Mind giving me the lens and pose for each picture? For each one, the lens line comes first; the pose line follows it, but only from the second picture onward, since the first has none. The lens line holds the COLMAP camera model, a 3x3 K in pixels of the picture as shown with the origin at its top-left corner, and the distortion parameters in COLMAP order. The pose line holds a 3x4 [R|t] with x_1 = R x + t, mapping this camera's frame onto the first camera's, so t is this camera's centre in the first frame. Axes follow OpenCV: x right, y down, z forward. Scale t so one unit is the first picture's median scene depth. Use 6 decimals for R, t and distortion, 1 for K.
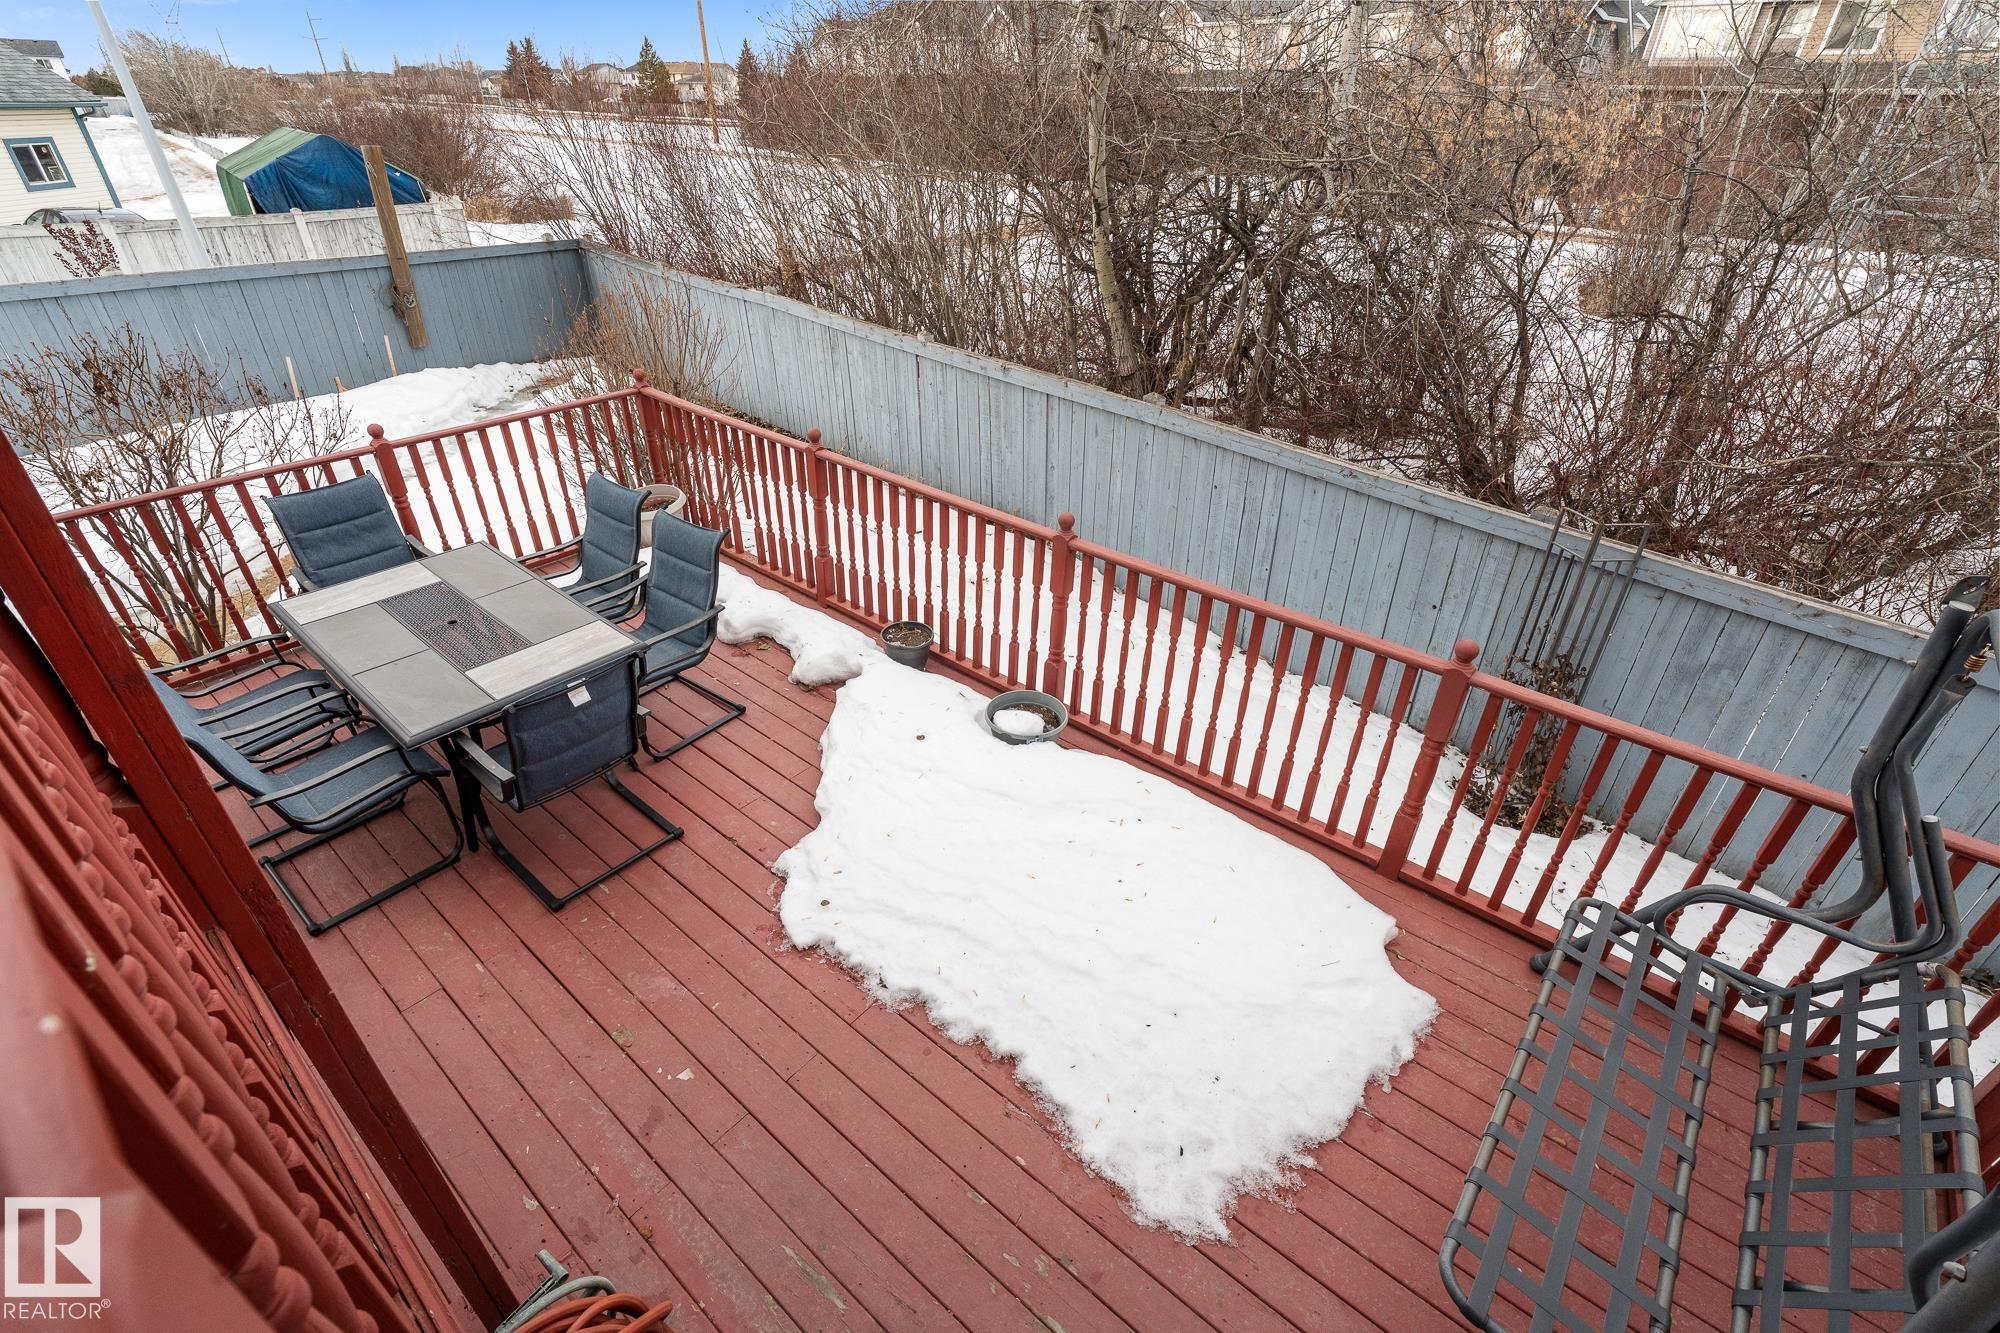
lens RADIAL K [[907.6, 0, 1000.3], [0, 907.6, 664.3], [0, 0, 1]] dist [-0.003364, -0.000152]
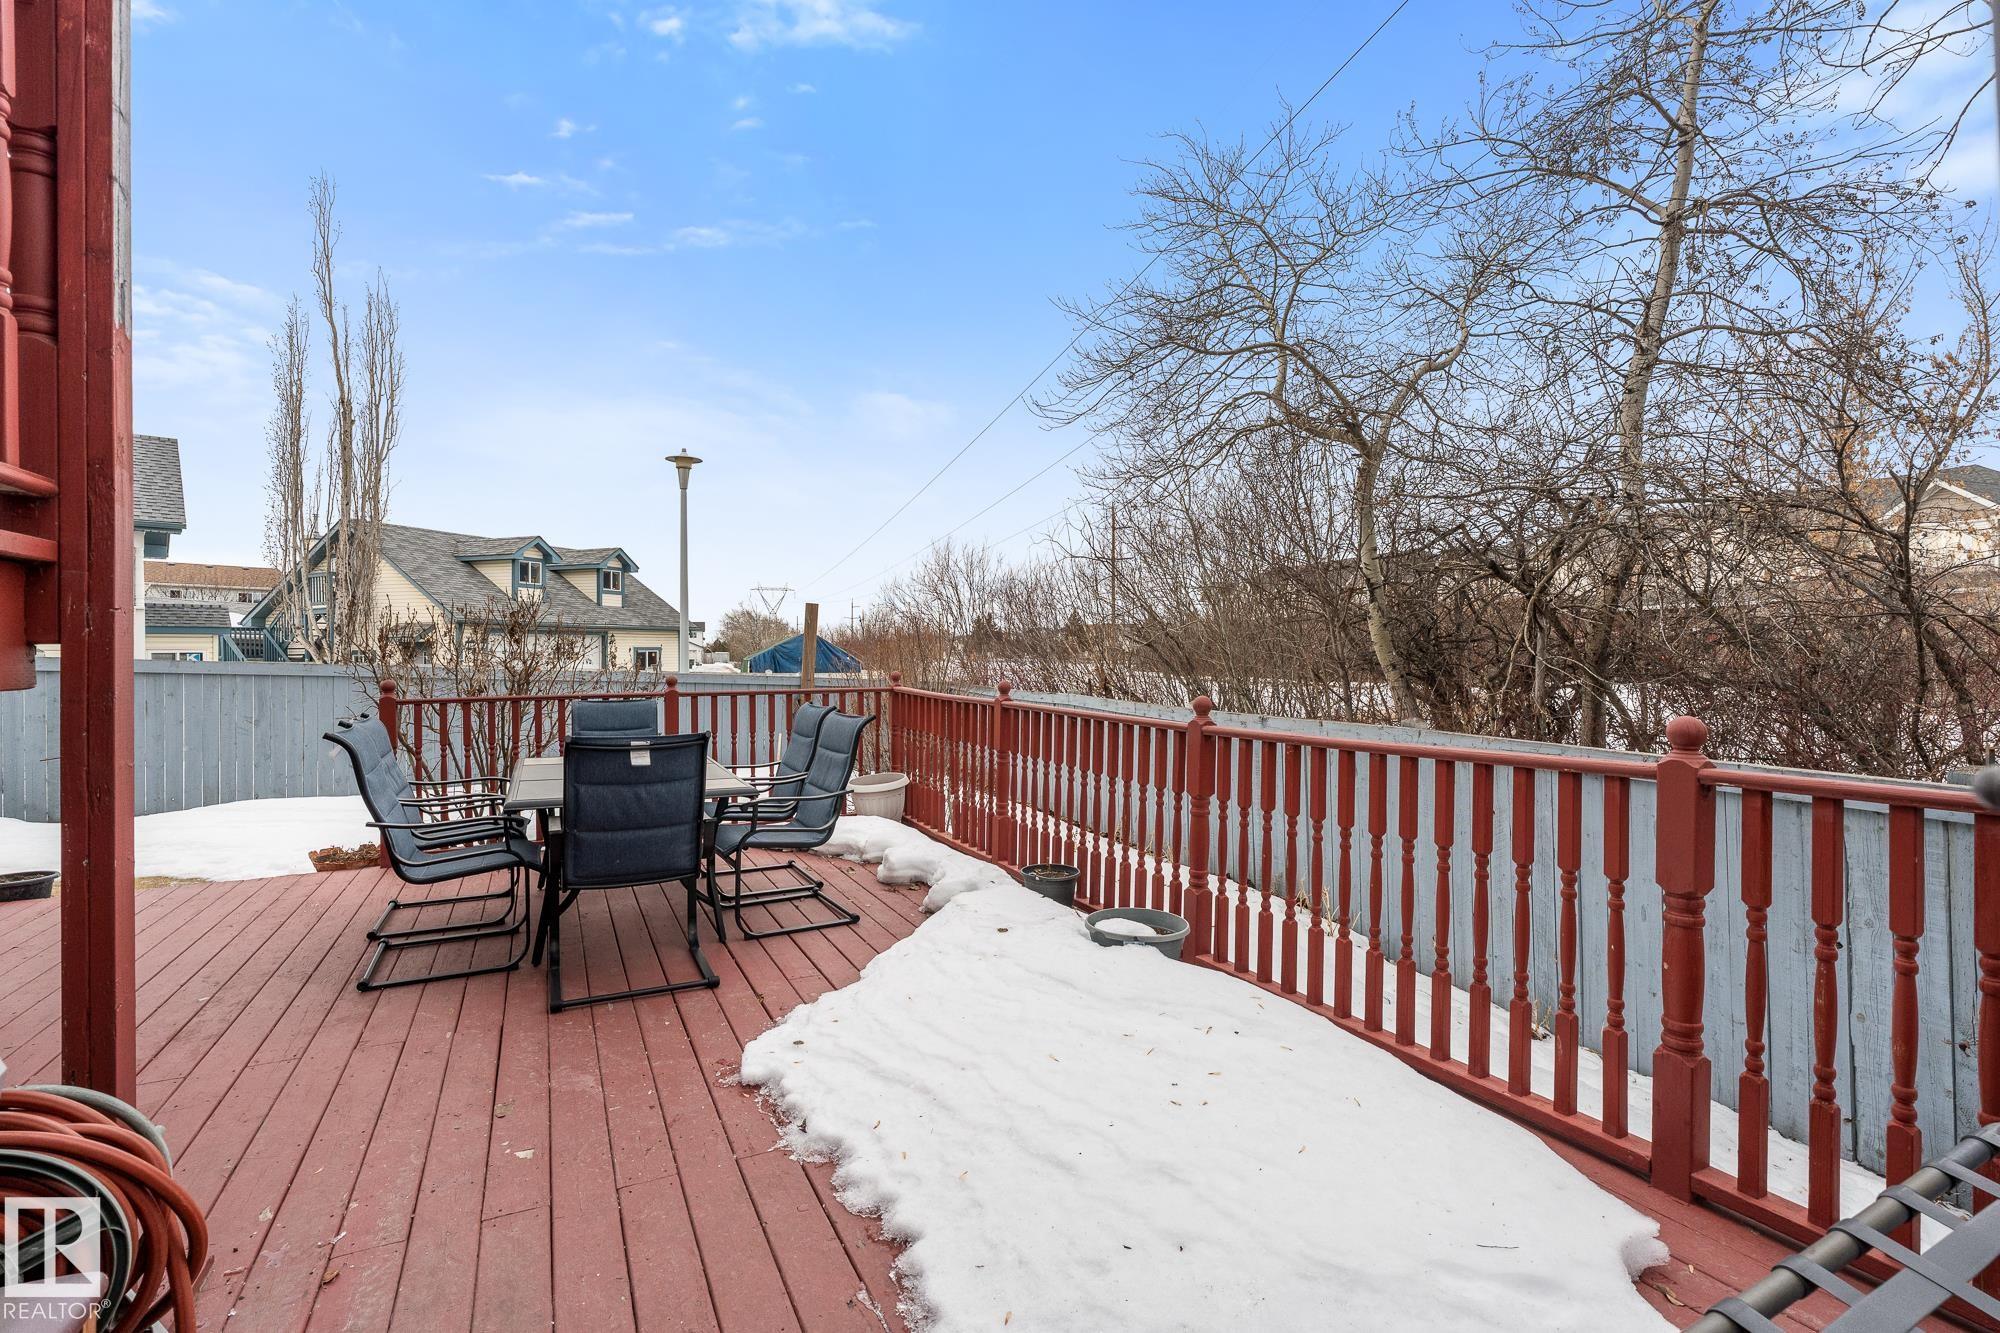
lens RADIAL K [[907.6, 0, 999.0], [0, 907.6, 661.4], [0, 0, 1]] dist [-0.003364, -0.000152]
pose [[0.917786, -0.015313, -0.396781, 0.306541], [-0.198079, 0.848390, -0.490916, 0.354428], [0.344142, 0.529150, 0.775607, 0.279875]]
